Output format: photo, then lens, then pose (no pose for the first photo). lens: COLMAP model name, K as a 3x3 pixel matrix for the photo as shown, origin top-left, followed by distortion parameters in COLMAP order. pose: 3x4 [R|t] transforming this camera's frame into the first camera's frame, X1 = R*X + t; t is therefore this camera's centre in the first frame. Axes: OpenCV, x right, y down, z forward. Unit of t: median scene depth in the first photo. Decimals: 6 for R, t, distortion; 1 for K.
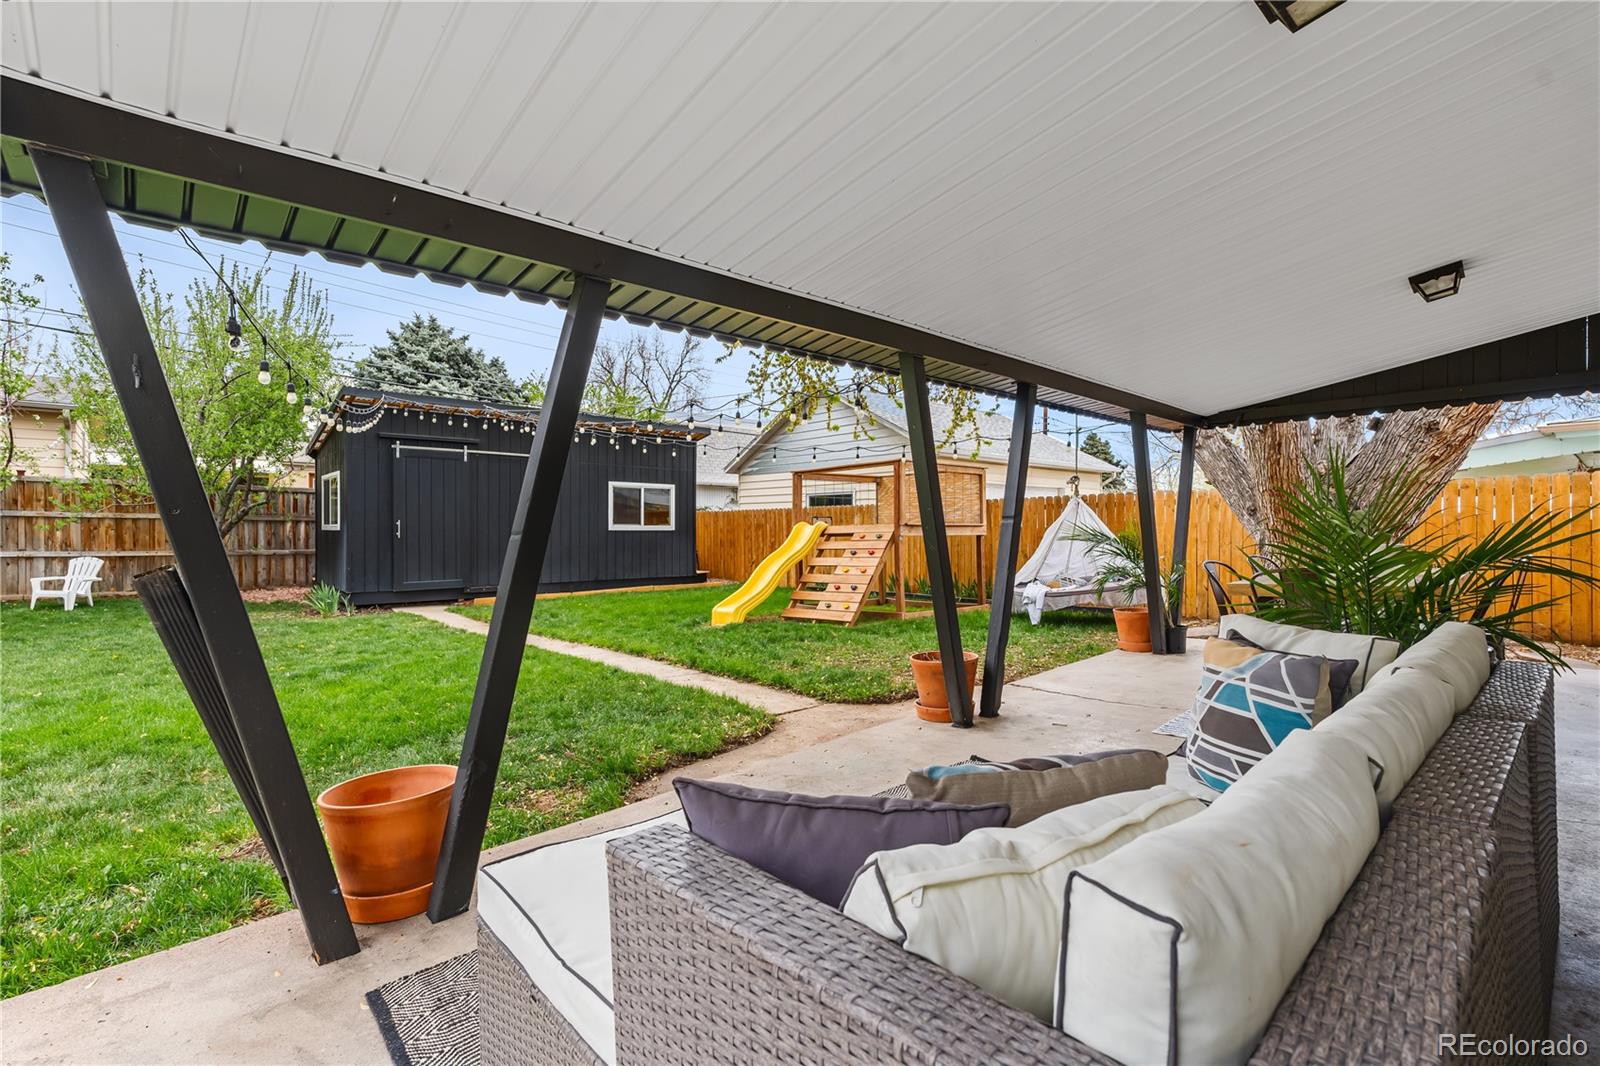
lens RADIAL K [[695.8, 0, 800.0], [0, 695.8, 533.0], [0, 0, 1]] dist [-0.001120, -0.000023]
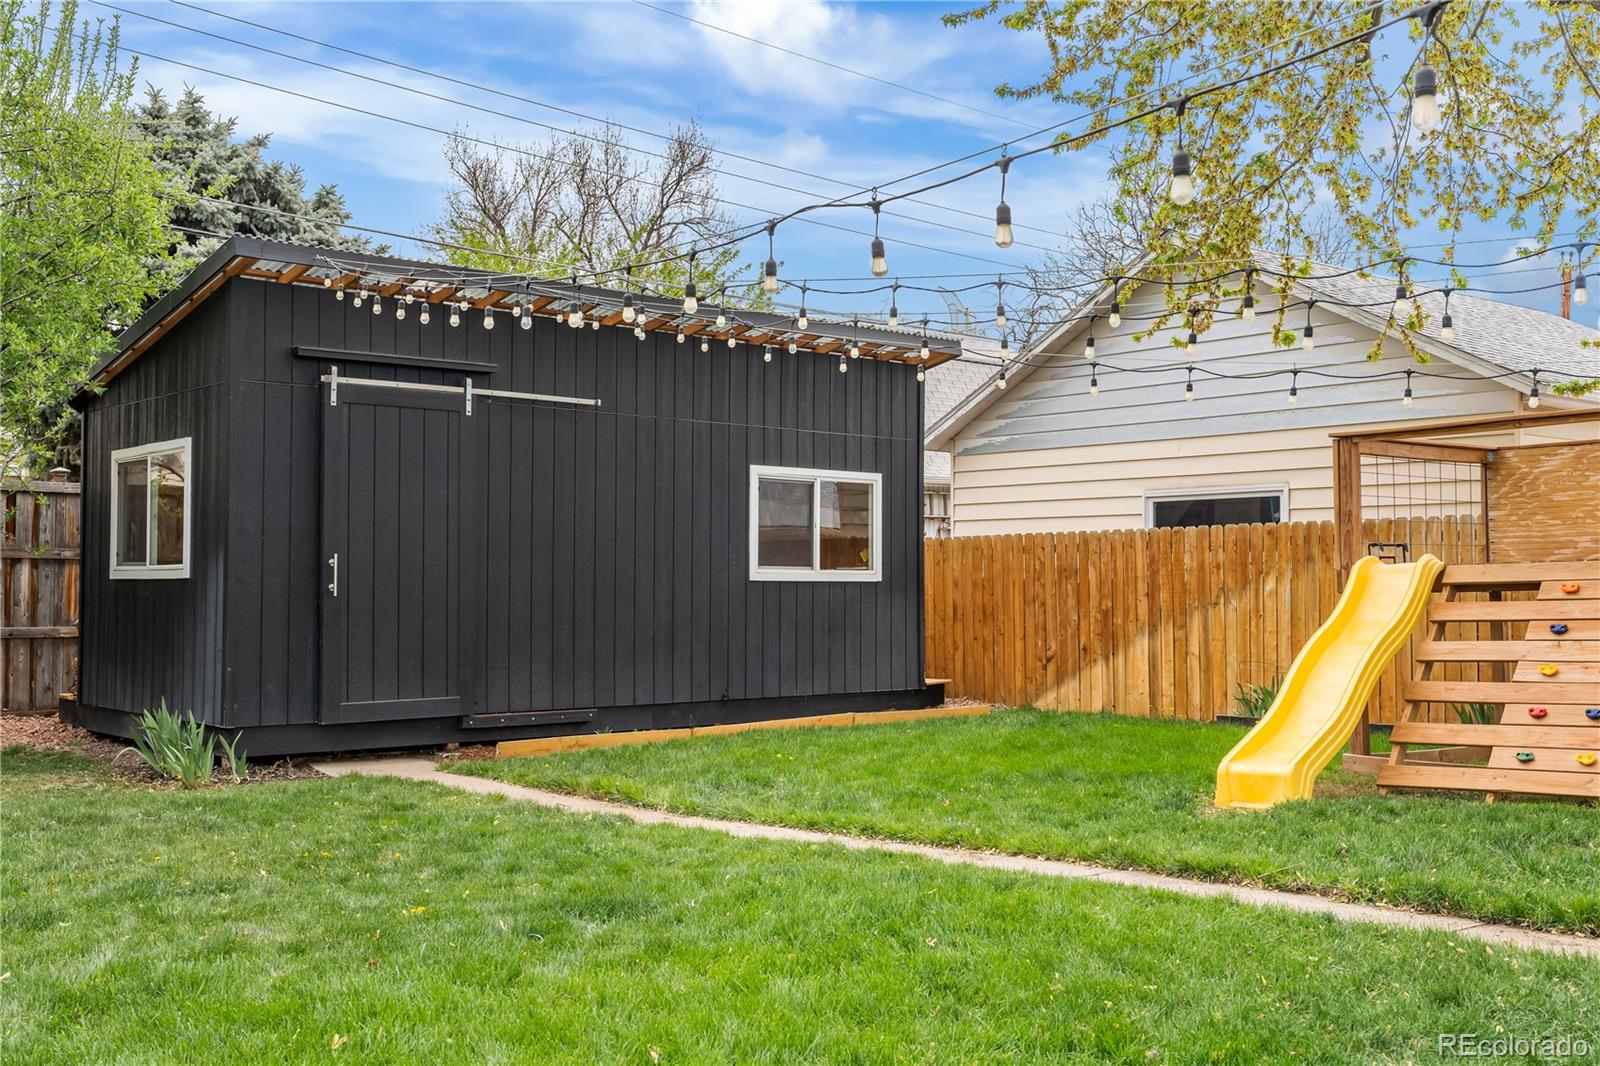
lens RADIAL K [[1606.2, 0, 800.0], [0, 1606.2, 533.0], [0, 0, 1]] dist [0.013509, -0.007935]
pose [[0.999799, -0.000526, -0.020018, -0.224016], [-0.000300, 0.999151, -0.041208, 0.007149], [0.020023, 0.041206, 0.998950, 0.028806]]
